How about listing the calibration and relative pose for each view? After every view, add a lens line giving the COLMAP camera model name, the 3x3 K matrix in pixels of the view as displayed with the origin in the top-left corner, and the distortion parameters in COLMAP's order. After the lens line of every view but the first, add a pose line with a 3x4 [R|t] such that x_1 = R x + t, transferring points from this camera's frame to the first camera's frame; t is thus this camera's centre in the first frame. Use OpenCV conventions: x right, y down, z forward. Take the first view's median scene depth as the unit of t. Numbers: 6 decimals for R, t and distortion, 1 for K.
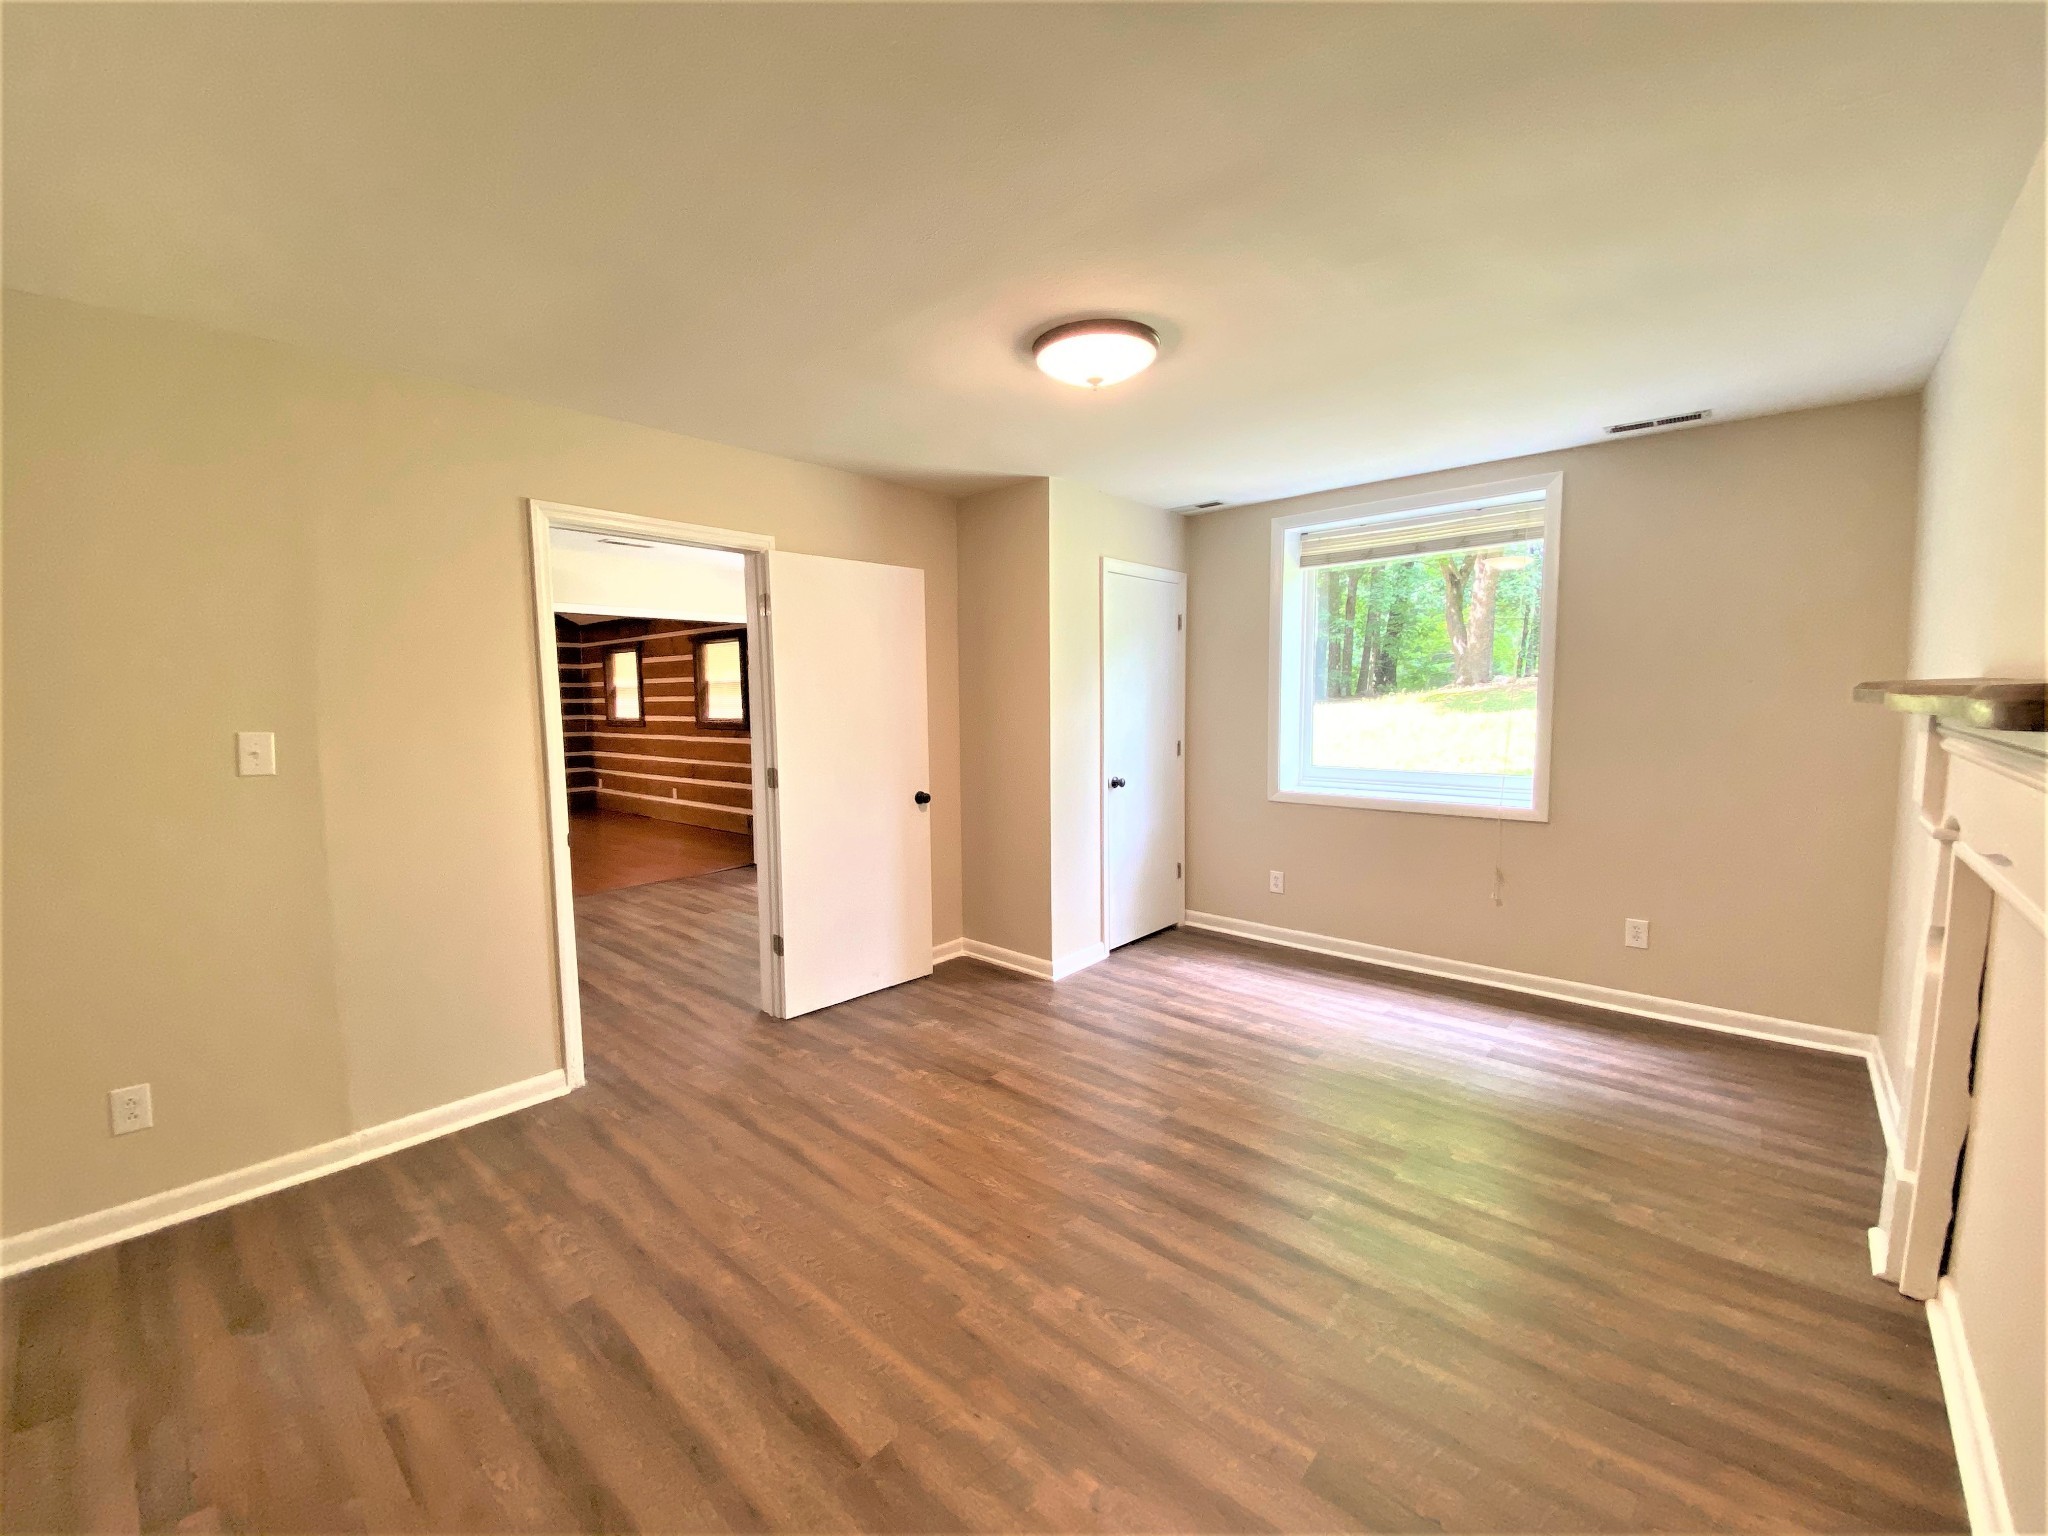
lens RADIAL K [[829.6, 0, 1010.5], [0, 829.6, 761.7], [0, 0, 1]] dist [0.000119, -0.008138]
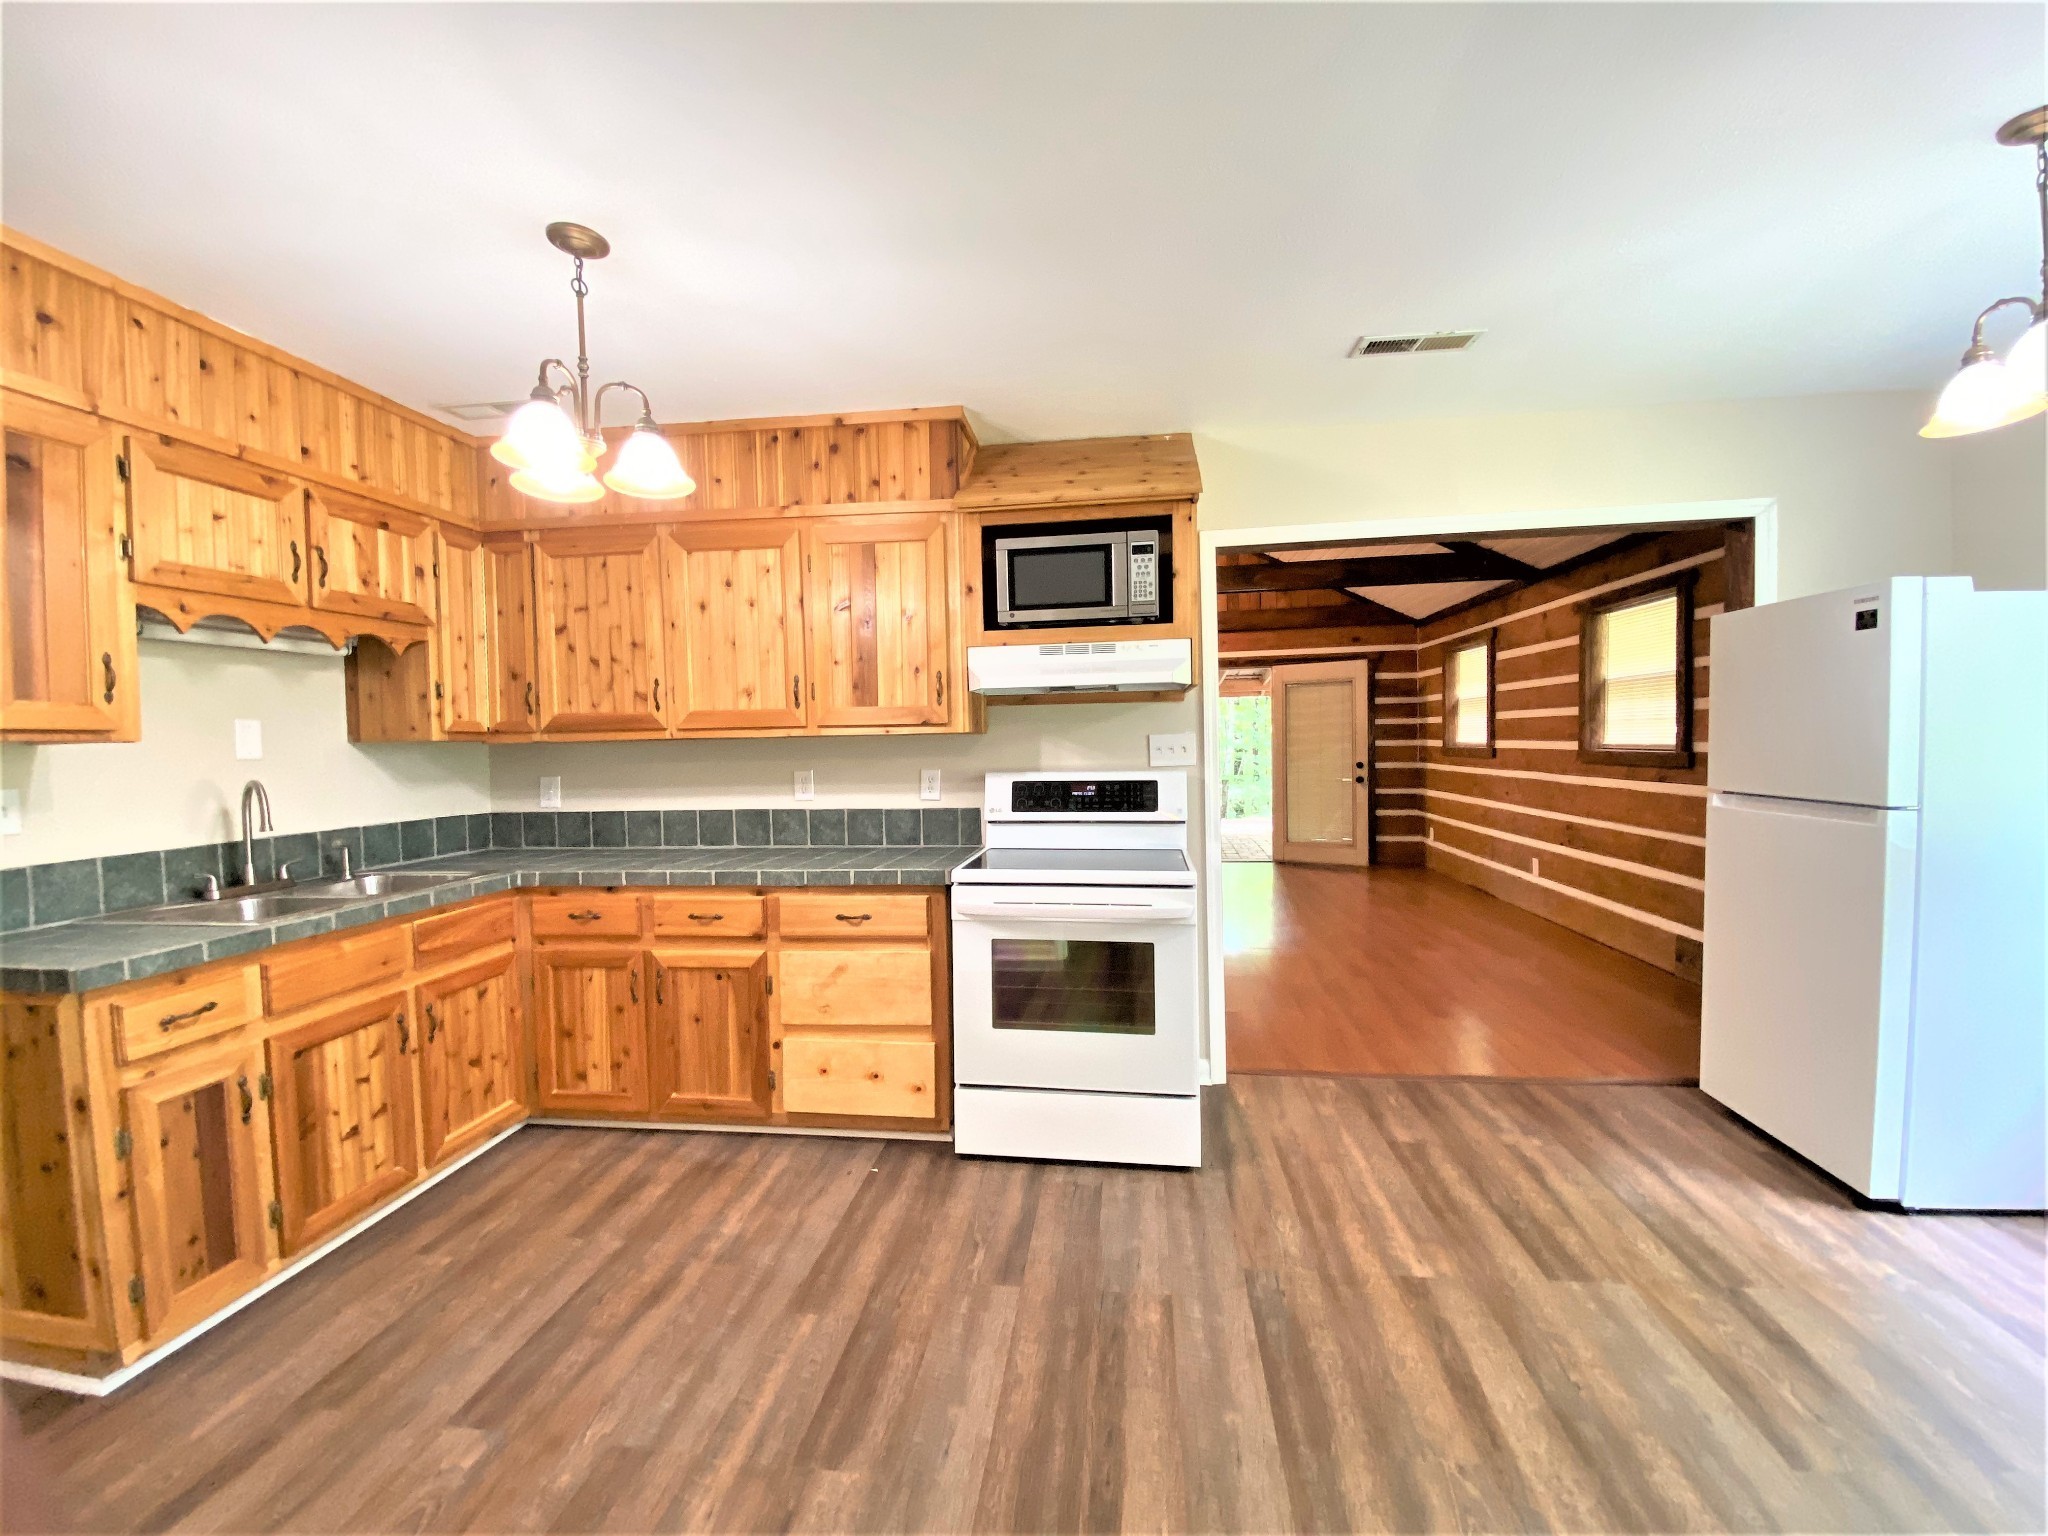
lens RADIAL K [[829.6, 0, 1031.9], [0, 829.6, 766.7], [0, 0, 1]] dist [0.000119, -0.008138]
pose [[0.575996, 0.034190, -0.816738, -0.336522], [-0.056644, 0.998393, 0.001846, -0.043893], [0.815488, 0.045200, 0.577006, 0.942991]]
